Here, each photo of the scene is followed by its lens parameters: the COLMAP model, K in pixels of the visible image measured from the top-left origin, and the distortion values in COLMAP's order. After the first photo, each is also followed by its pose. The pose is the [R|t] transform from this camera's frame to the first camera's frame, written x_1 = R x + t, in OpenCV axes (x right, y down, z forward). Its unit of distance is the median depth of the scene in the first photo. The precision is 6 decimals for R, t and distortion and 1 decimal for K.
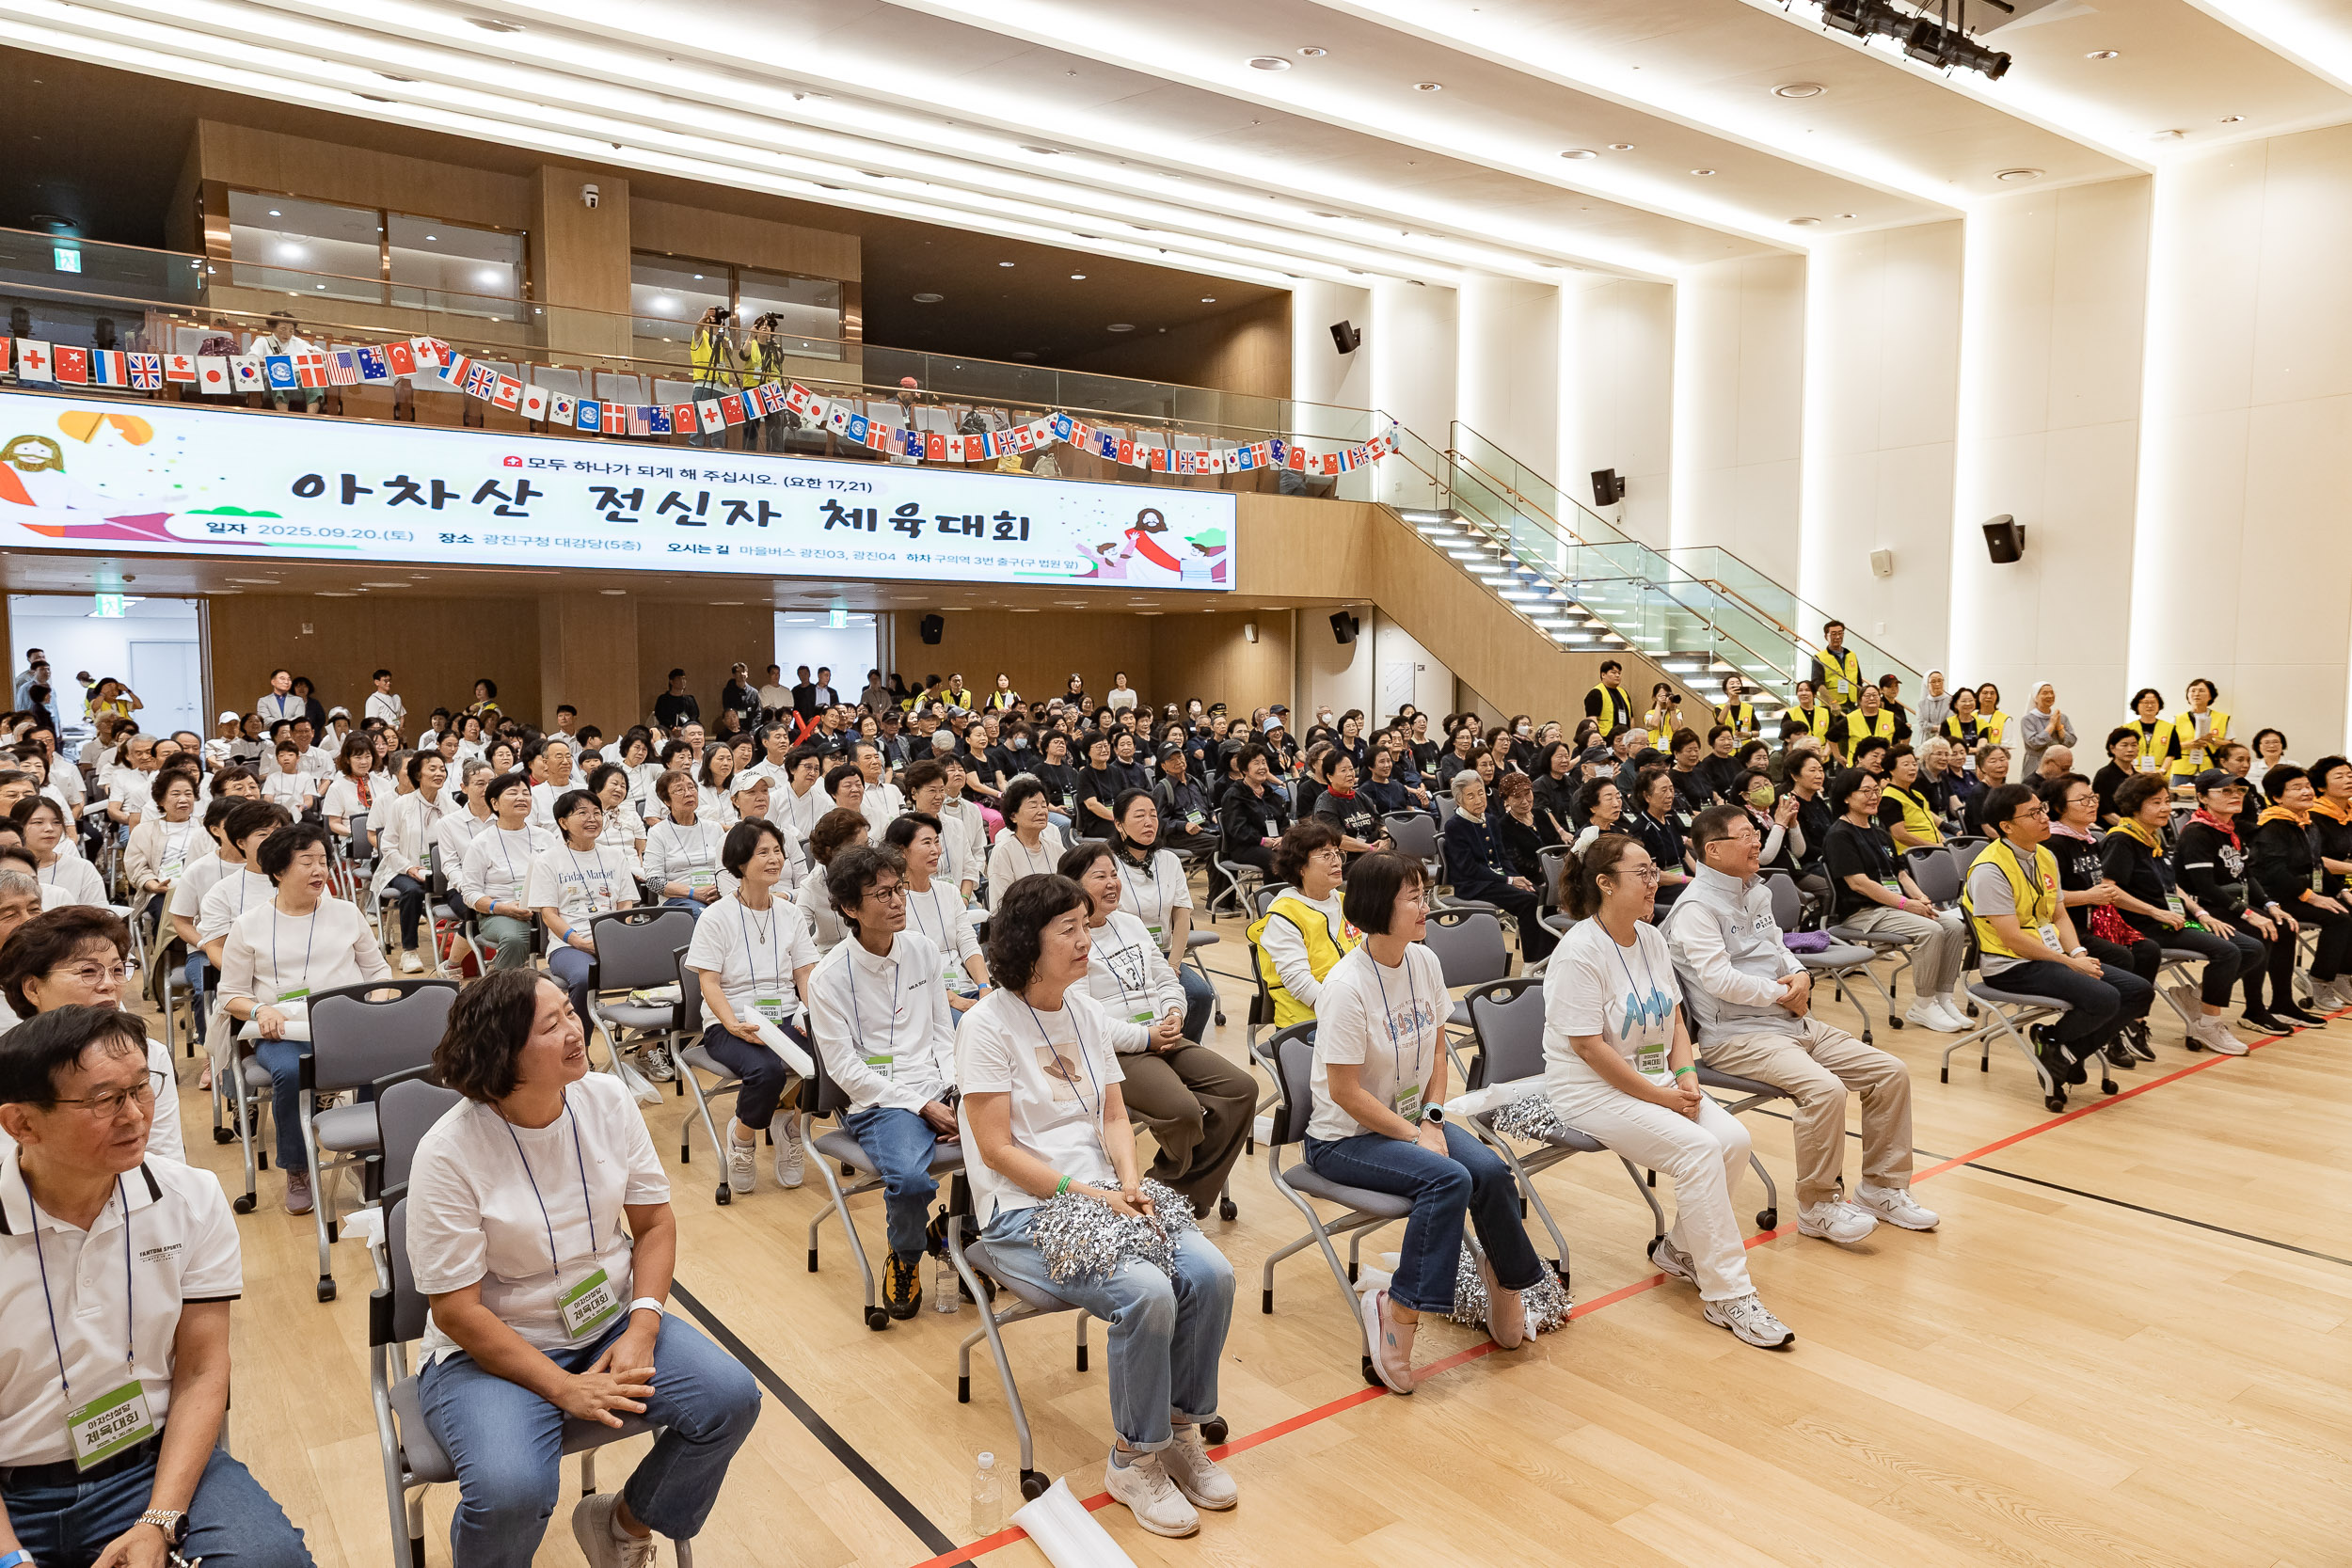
lens RADIAL K [[1564.4, 0, 1175.9], [0, 1564.4, 790.4], [0, 0, 1]] dist [-0.025715, 0.044332]
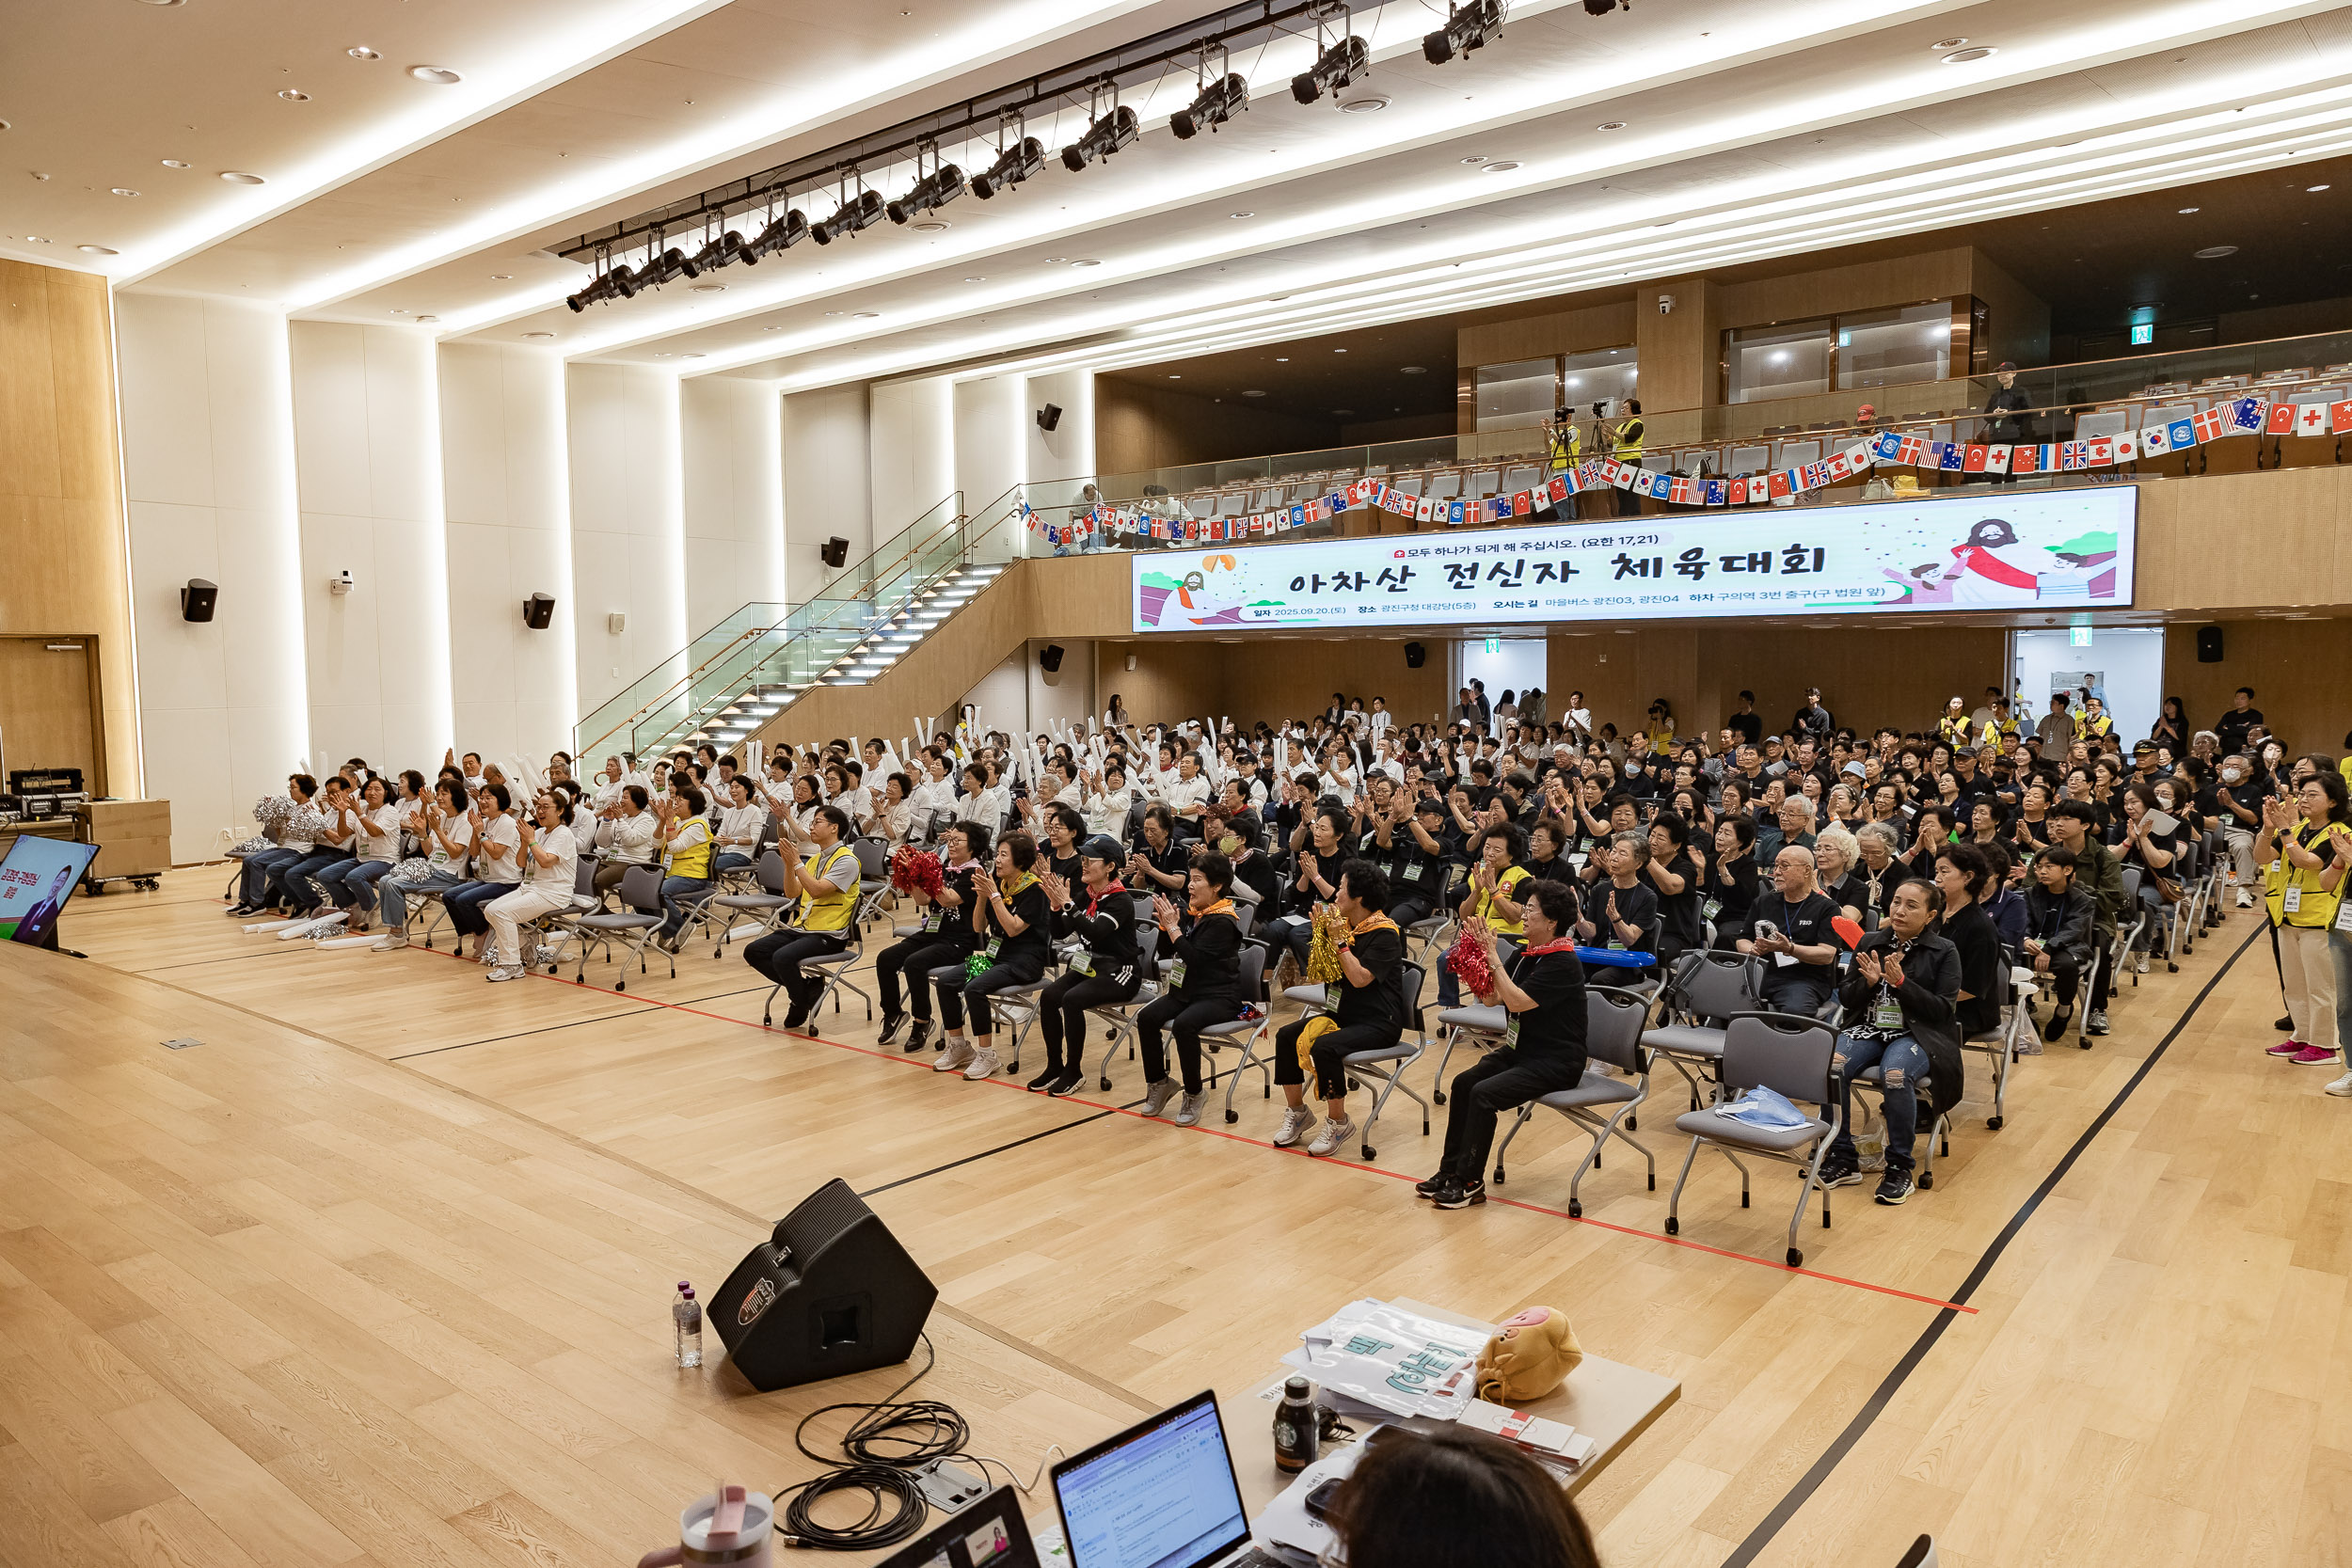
lens RADIAL K [[1564.4, 0, 1175.9], [0, 1564.4, 790.4], [0, 0, 1]] dist [-0.025715, 0.044332]
pose [[0.235703, 0.075046, -0.968923, 0.870343], [-0.069498, 0.995763, 0.060219, -0.058971], [0.969337, 0.053145, 0.239920, 0.419135]]
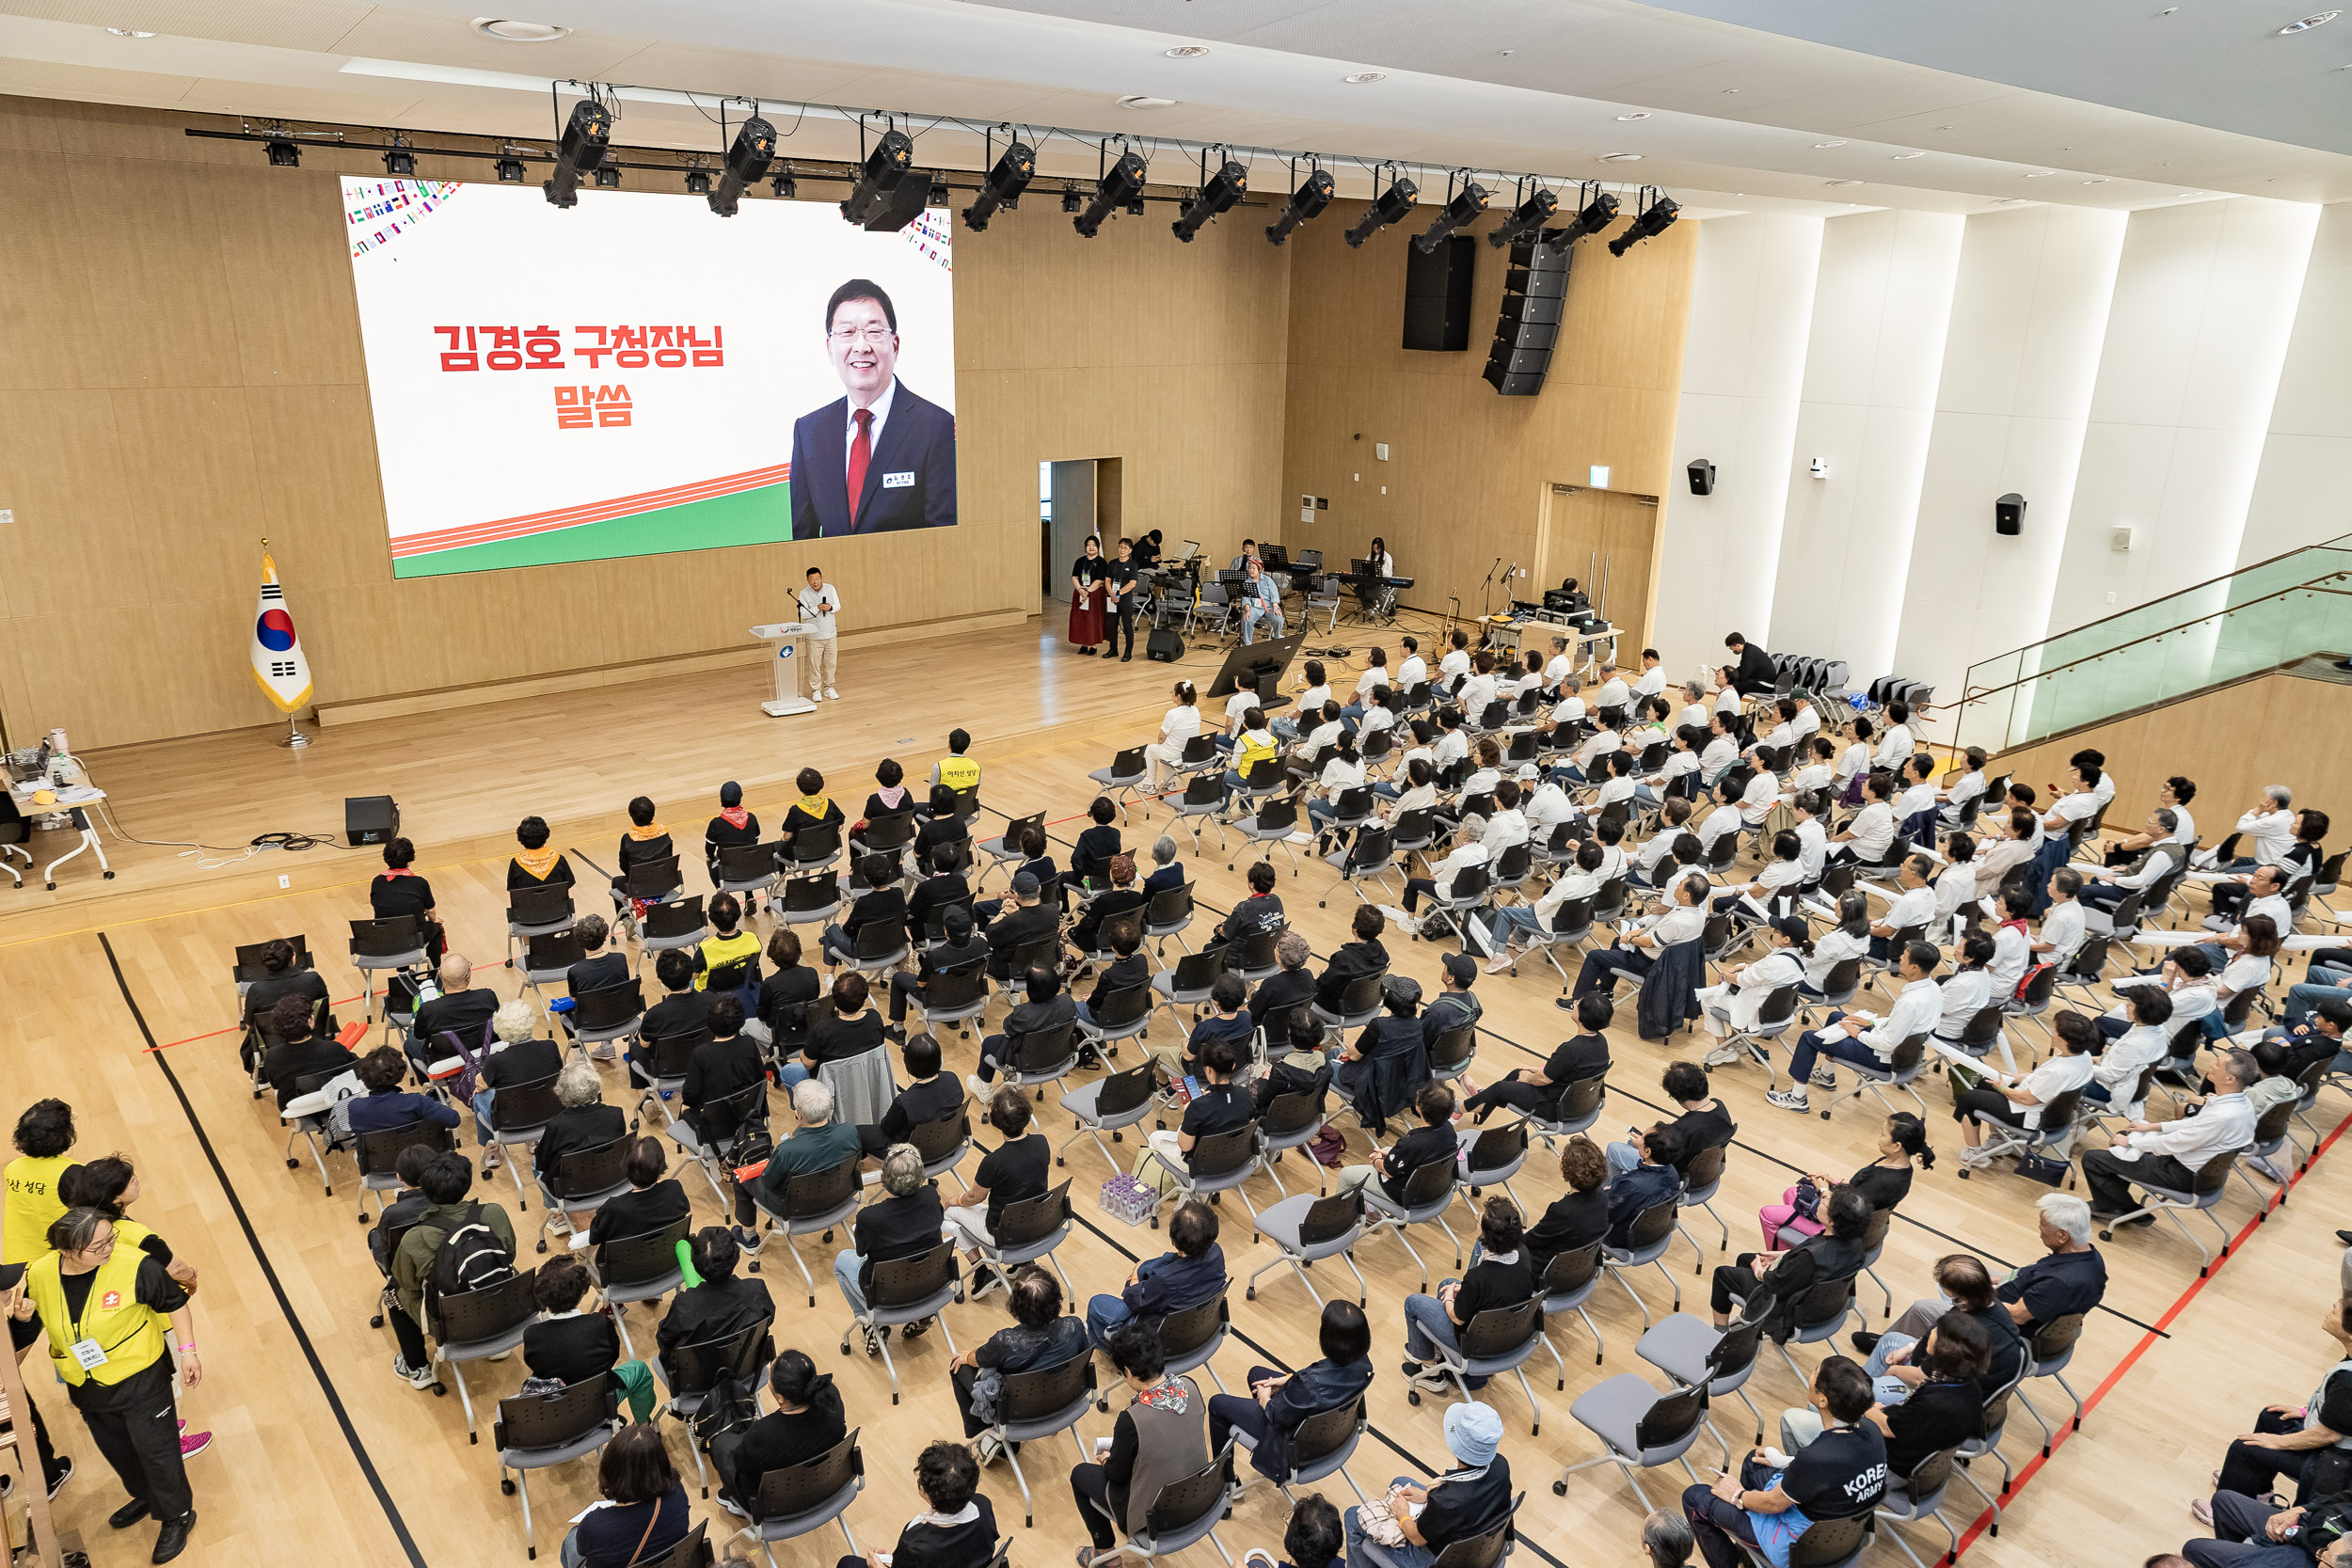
lens RADIAL K [[1564.4, 0, 1175.9], [0, 1564.4, 790.4], [0, 0, 1]] dist [-0.025715, 0.044332]
pose [[-0.997167, 0.002479, -0.075177, 0.165091], [-0.026674, 0.922851, 0.384232, -0.340195], [0.070329, 0.385149, -0.920171, 1.330461]]
